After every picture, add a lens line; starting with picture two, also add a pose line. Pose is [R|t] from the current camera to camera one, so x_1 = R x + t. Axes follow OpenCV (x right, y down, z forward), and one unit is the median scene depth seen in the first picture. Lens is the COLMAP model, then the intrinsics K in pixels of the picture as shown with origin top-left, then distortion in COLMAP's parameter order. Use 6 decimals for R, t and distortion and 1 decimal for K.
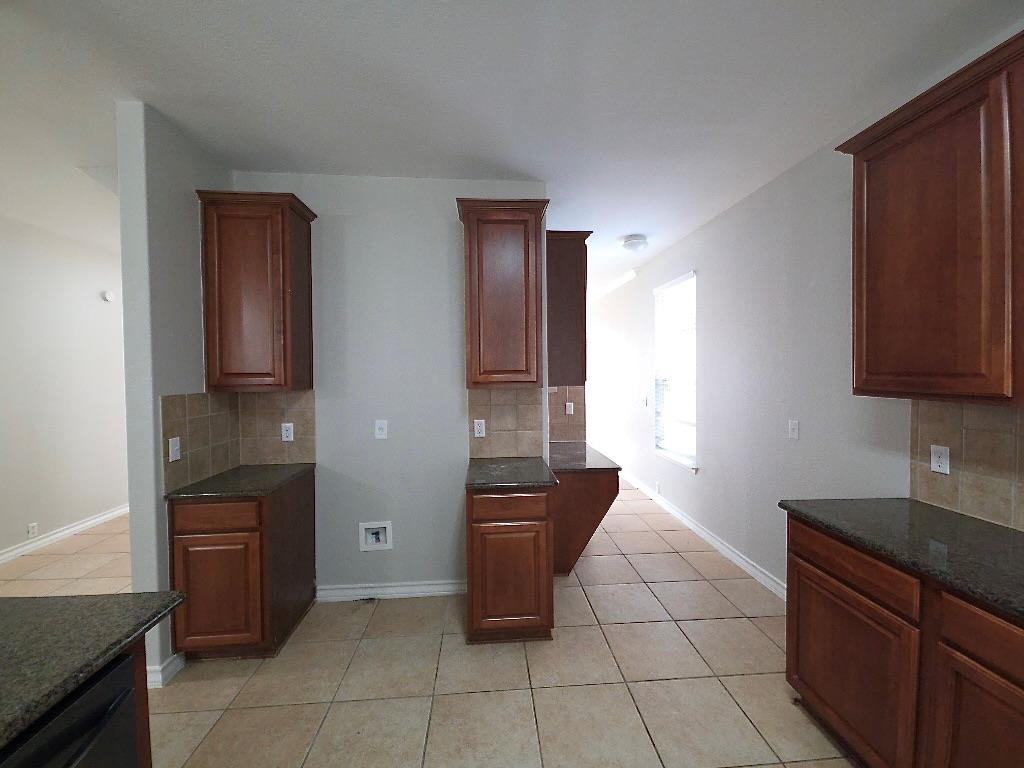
lens RADIAL K [[416.1, 0, 518.2], [0, 416.1, 376.6], [0, 0, 1]] dist [0.007267, -0.003499]
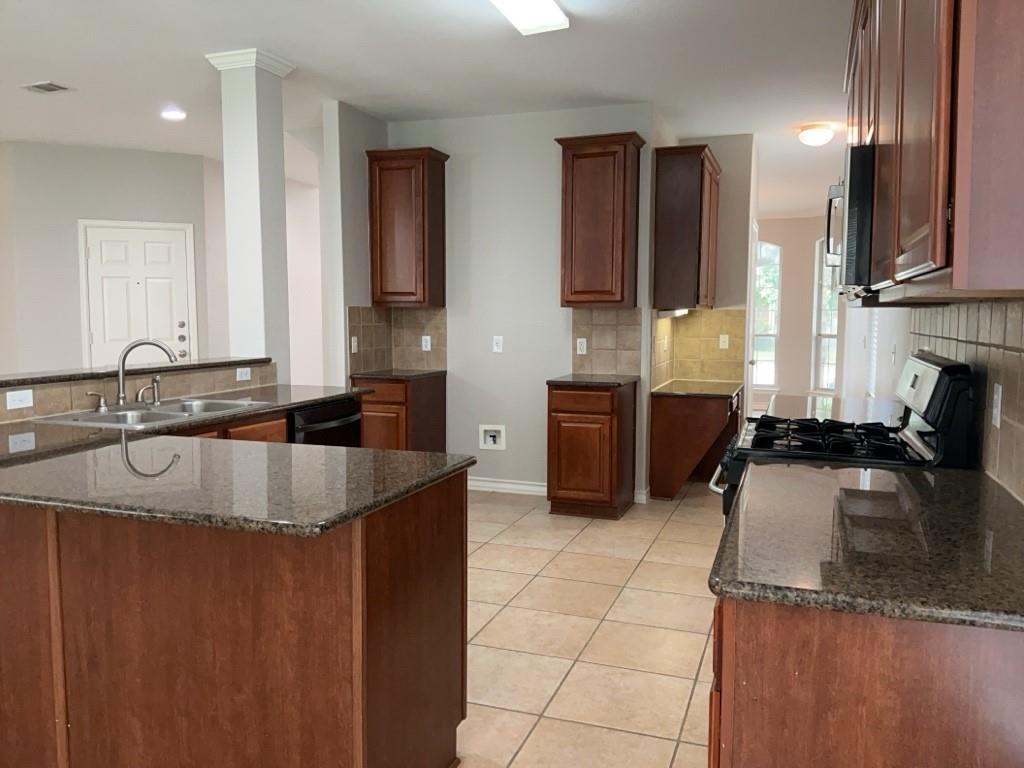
lens RADIAL K [[810.2, 0, 513.0], [0, 810.2, 386.0], [0, 0, 1]] dist [0.100441, -0.005494]
pose [[0.909959, 0.047708, -0.411944, 0.688466], [-0.019050, 0.997121, 0.073400, 0.085091], [0.414260, -0.058944, 0.908248, -1.099266]]
